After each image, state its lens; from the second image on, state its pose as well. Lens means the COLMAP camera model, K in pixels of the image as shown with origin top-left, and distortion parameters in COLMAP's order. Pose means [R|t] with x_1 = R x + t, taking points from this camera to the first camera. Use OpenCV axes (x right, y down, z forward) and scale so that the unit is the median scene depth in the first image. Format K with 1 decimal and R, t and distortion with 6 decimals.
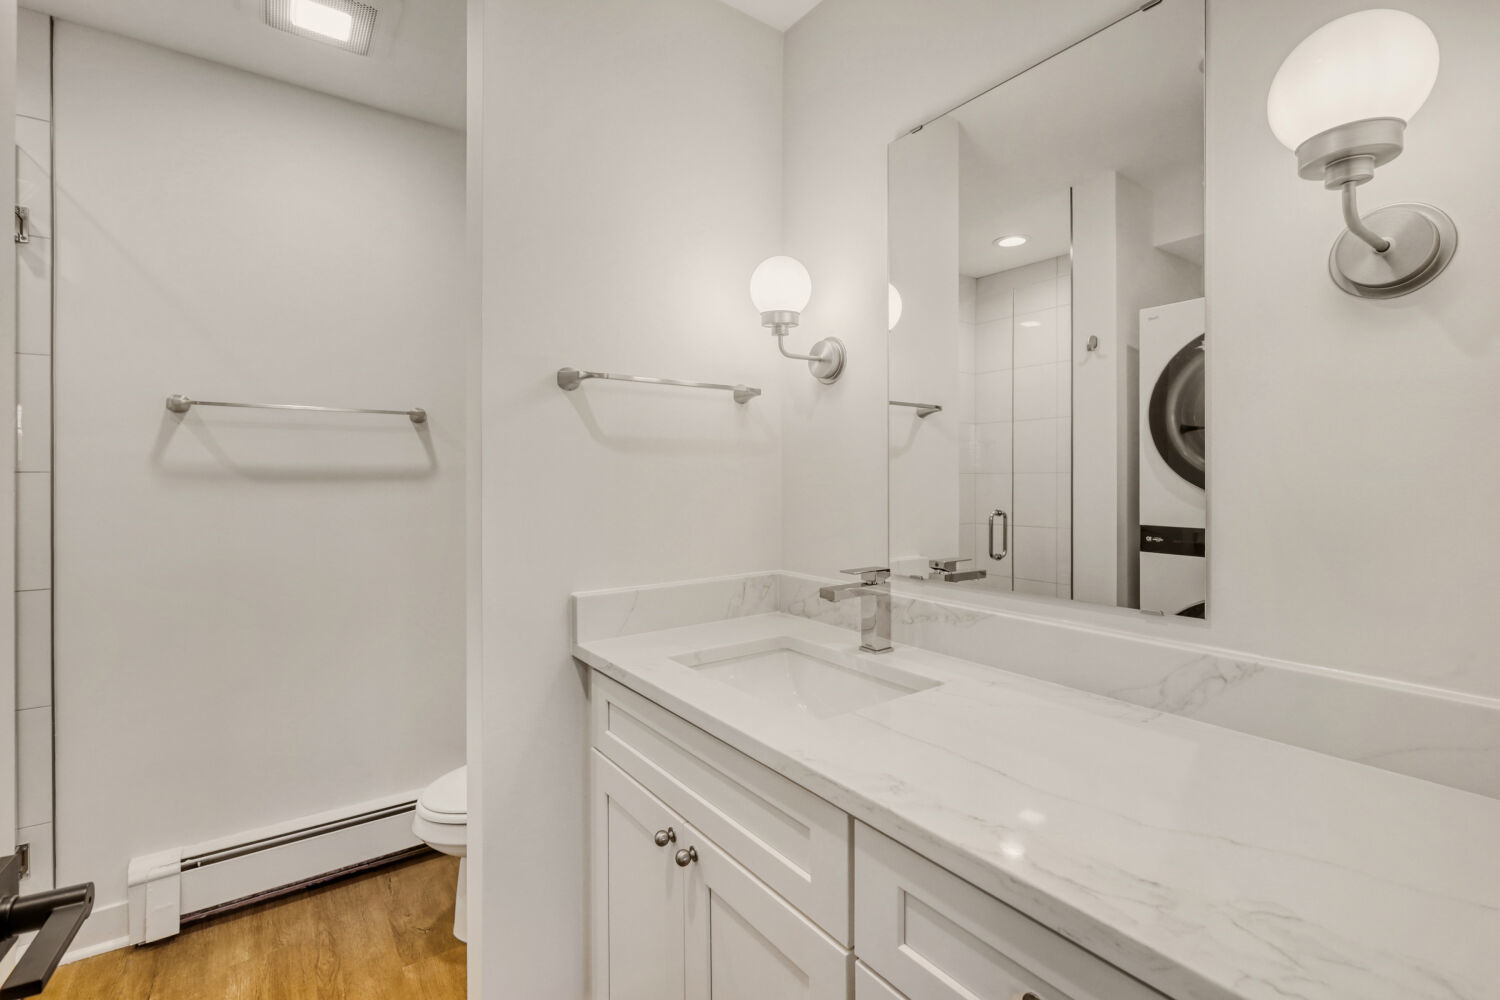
lens RADIAL K [[670.3, 0, 748.8], [0, 670.3, 495.1], [0, 0, 1]] dist [0.013634, -0.000430]
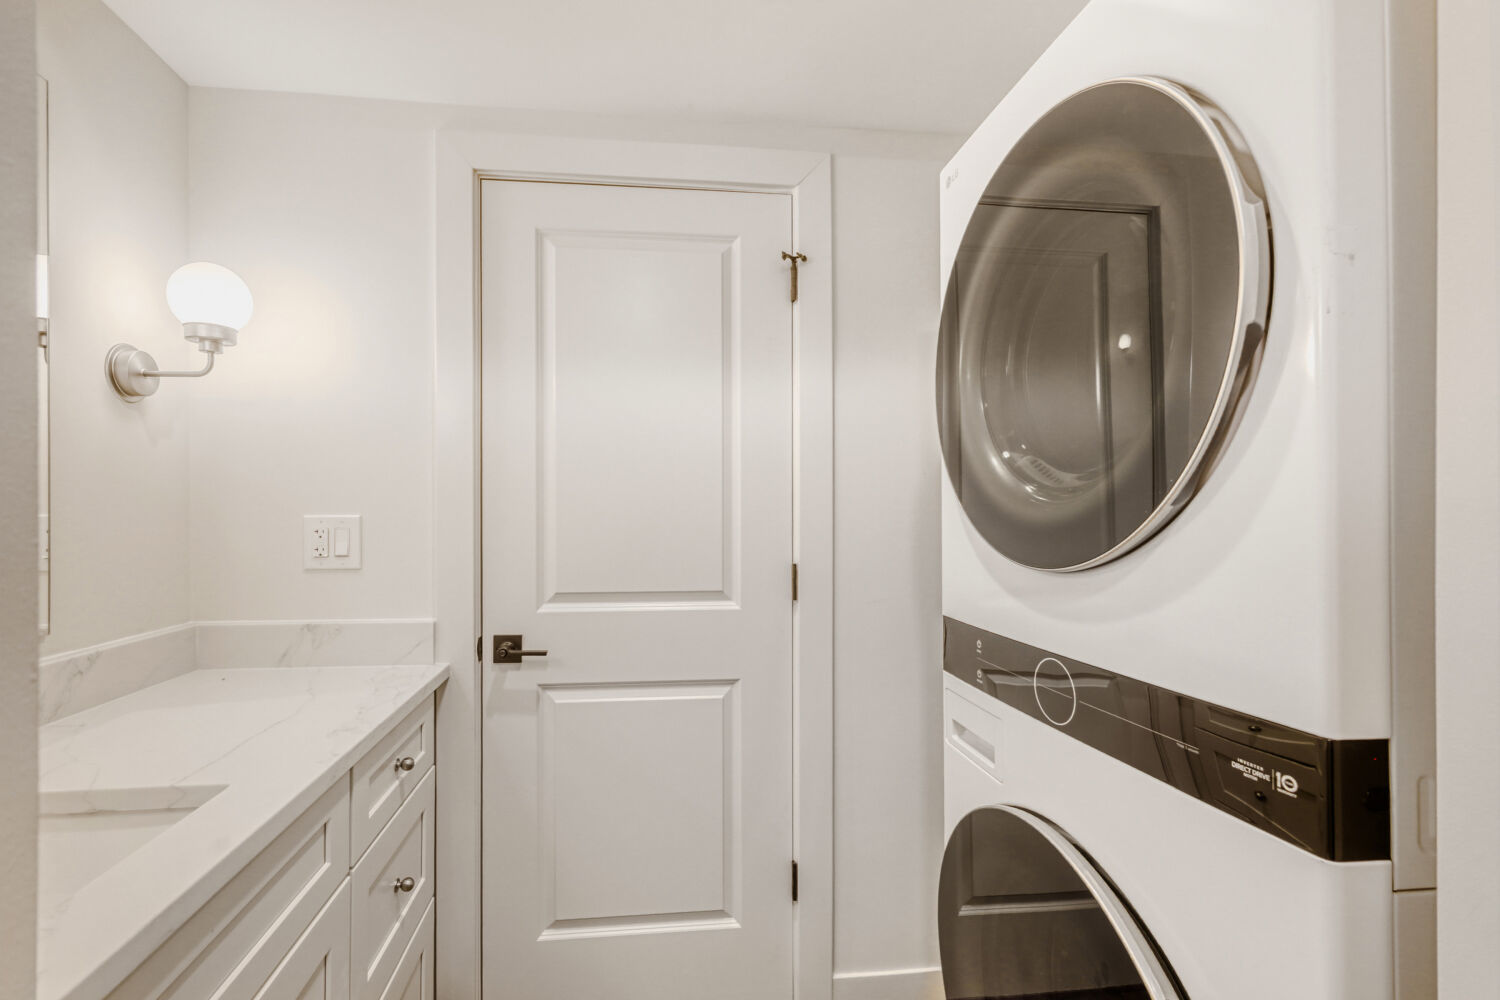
lens RADIAL K [[670.3, 0, 747.3], [0, 670.3, 496.7], [0, 0, 1]] dist [0.013634, -0.000430]
pose [[-0.875267, 0.007877, 0.483576, -1.023794], [0.013093, 0.999887, 0.007410, -0.052362], [-0.483463, 0.012817, -0.875271, 1.526985]]
